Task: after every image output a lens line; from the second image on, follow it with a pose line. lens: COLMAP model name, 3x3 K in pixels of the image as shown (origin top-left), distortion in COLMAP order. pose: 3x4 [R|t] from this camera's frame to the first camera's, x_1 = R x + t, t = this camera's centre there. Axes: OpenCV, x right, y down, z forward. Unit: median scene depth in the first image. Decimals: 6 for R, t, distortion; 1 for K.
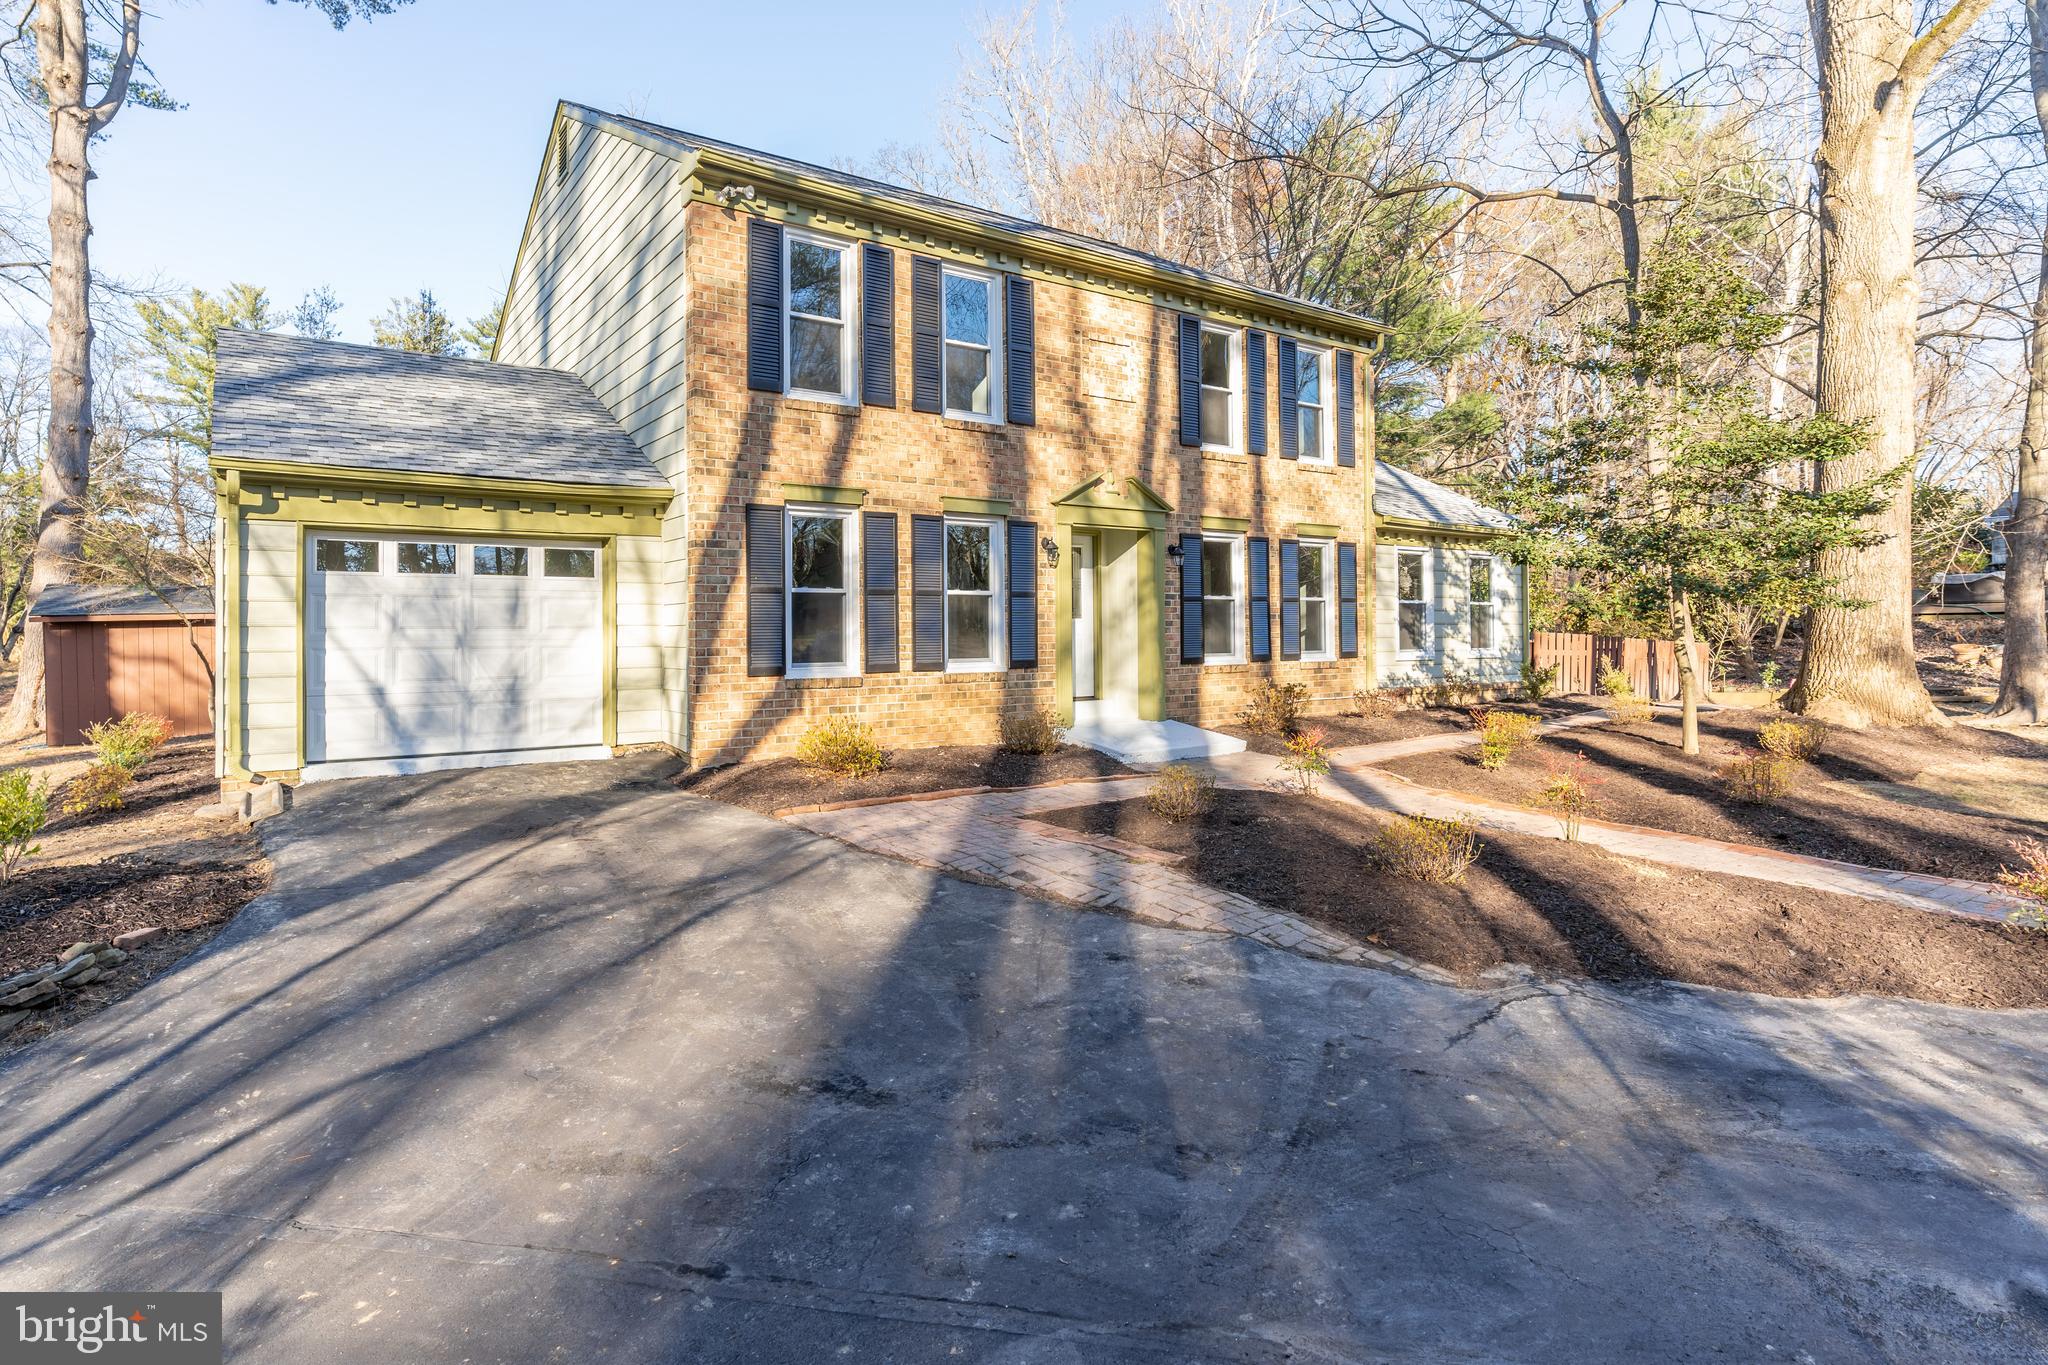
lens RADIAL K [[1083.4, 0, 1020.3], [0, 1083.4, 620.0], [0, 0, 1]] dist [-0.006805, -0.002303]
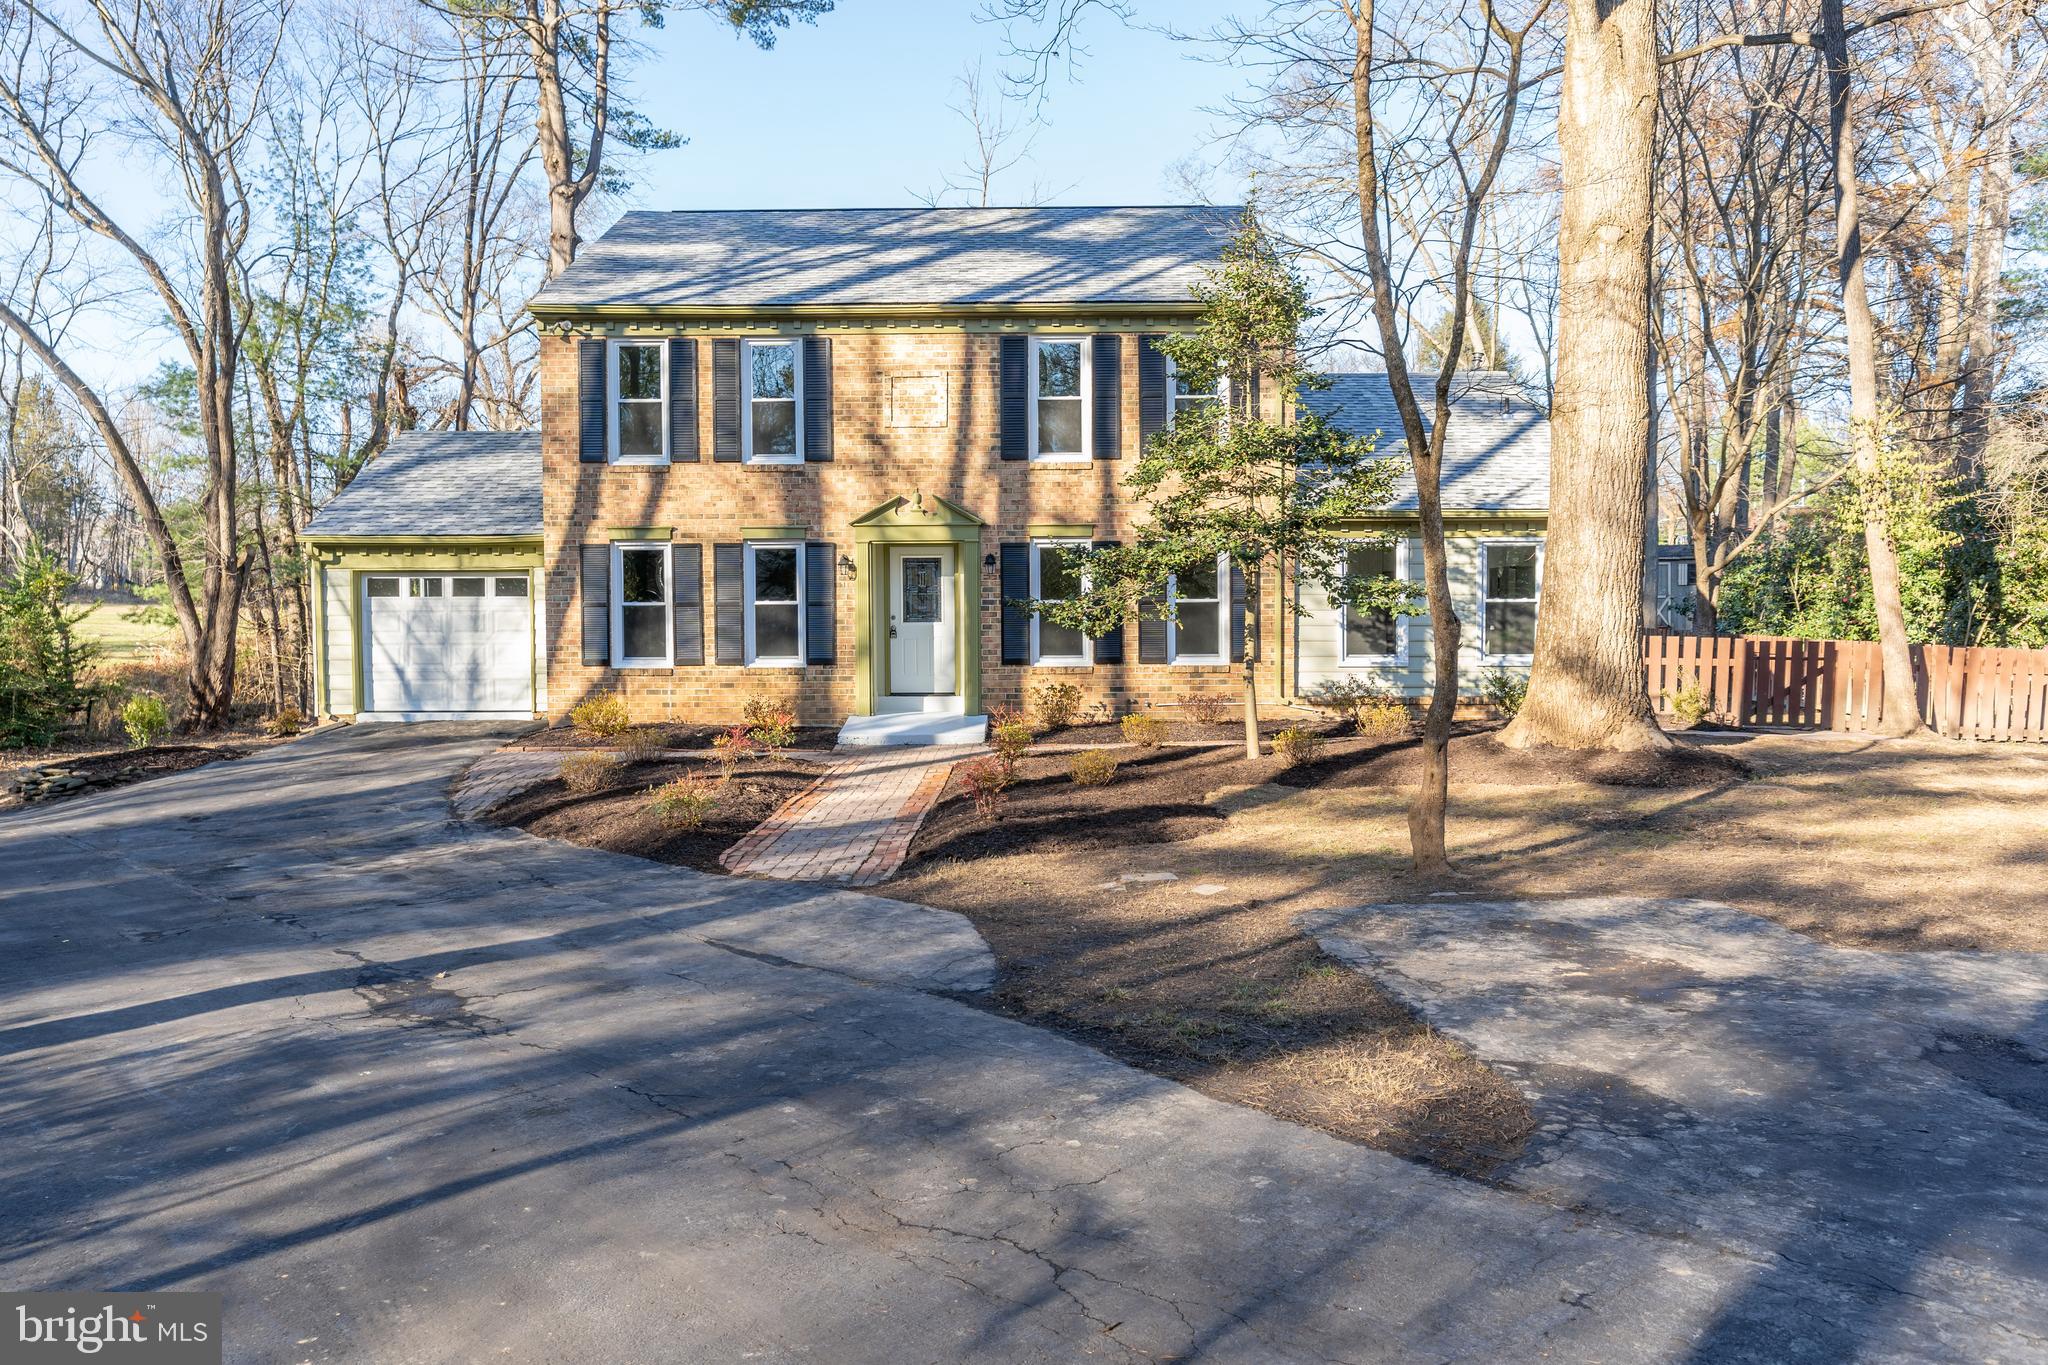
lens RADIAL K [[1565.1, 0, 1029.0], [0, 1565.1, 686.9], [0, 0, 1]] dist [-0.000588, -0.004868]
pose [[0.811618, 0.024819, -0.583661, 1.272787], [0.005917, 0.998697, 0.050696, -0.018979], [0.584159, -0.044600, 0.810413, -0.292249]]
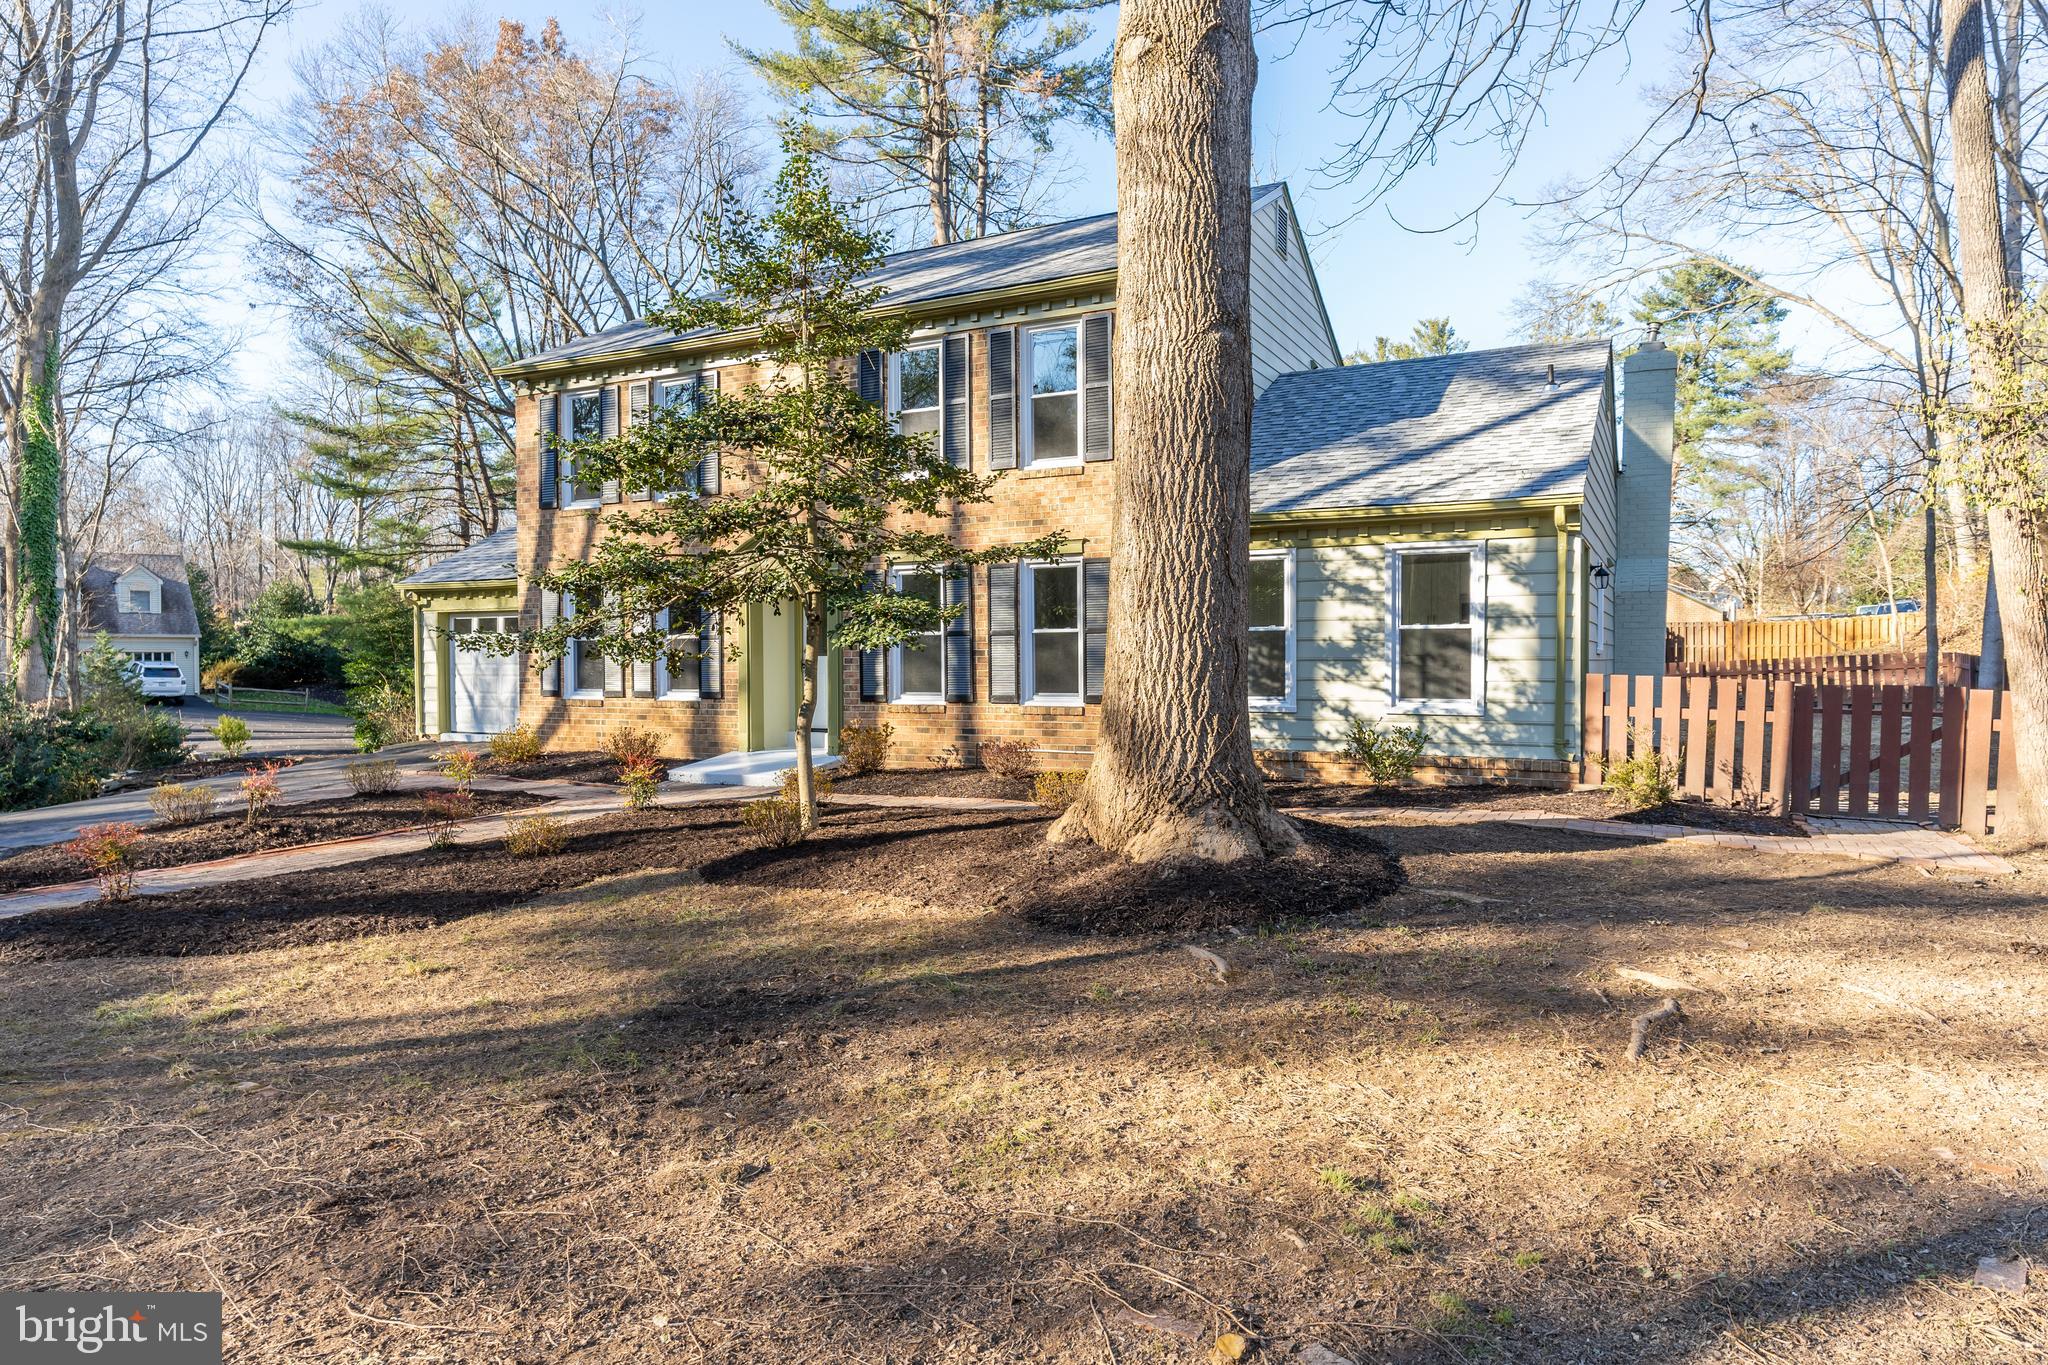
lens RADIAL K [[1259.4, 0, 1013.5], [0, 1259.4, 681.5], [0, 0, 1]] dist [-0.002810, 0.000911]
pose [[0.445164, 0.019408, -0.895239, 1.478756], [0.010068, 0.999593, 0.026676, -0.008975], [0.895392, -0.020889, 0.444788, 0.716050]]
